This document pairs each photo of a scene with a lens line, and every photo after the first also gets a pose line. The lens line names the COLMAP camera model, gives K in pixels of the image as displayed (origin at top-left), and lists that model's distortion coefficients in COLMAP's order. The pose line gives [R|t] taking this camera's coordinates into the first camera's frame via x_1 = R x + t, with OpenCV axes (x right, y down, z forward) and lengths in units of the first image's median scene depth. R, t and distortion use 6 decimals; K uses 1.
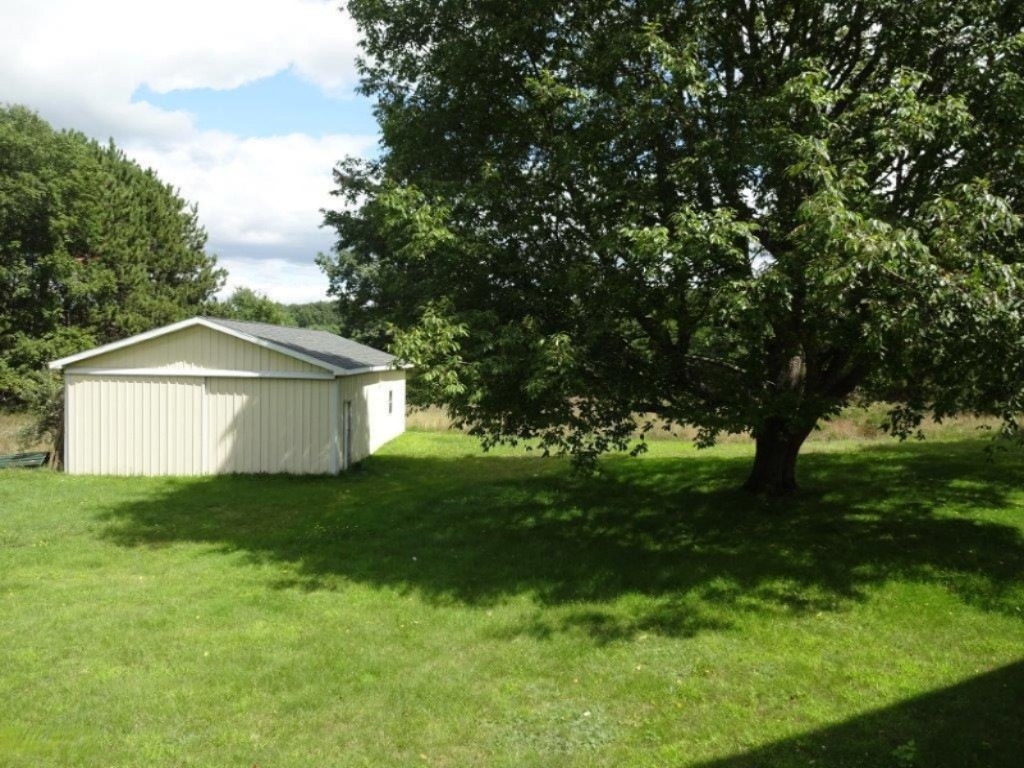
lens RADIAL K [[798.3, 0, 509.6], [0, 798.3, 399.2], [0, 0, 1]] dist [-0.000160, -0.056001]
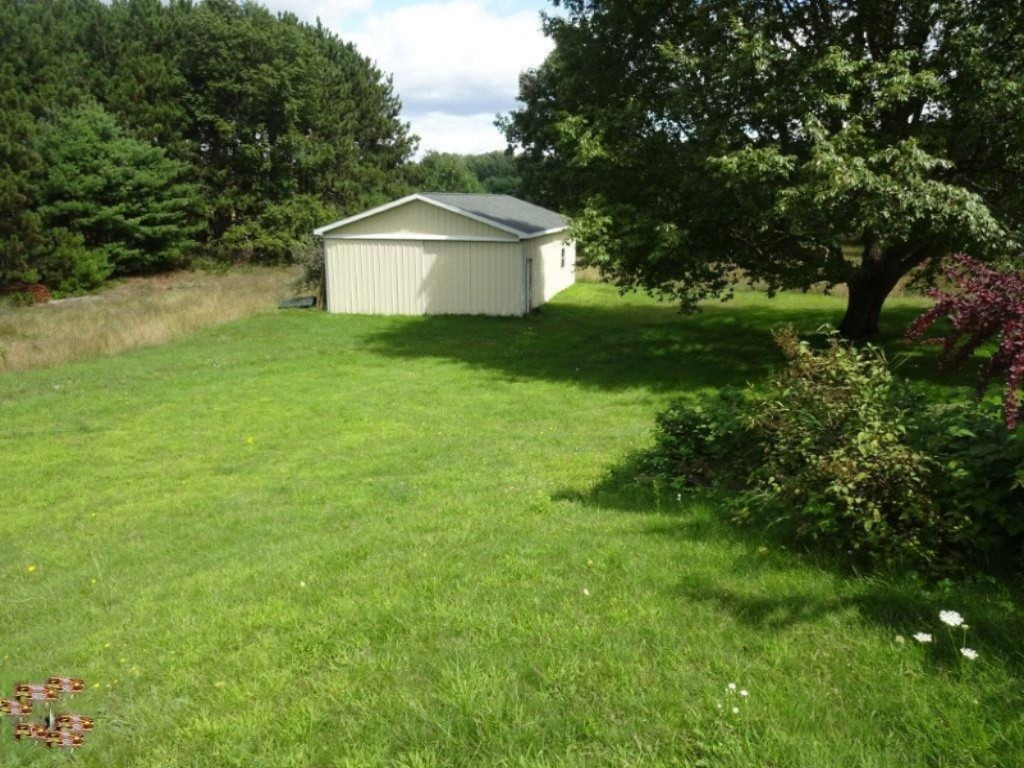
lens RADIAL K [[798.3, 0, 509.6], [0, 798.3, 399.2], [0, 0, 1]] dist [-0.000160, -0.056001]
pose [[0.977278, 0.039110, -0.208322, 0.027421], [0.000152, 0.982700, 0.185204, -0.009188], [0.211962, -0.181028, 0.960365, -0.182802]]
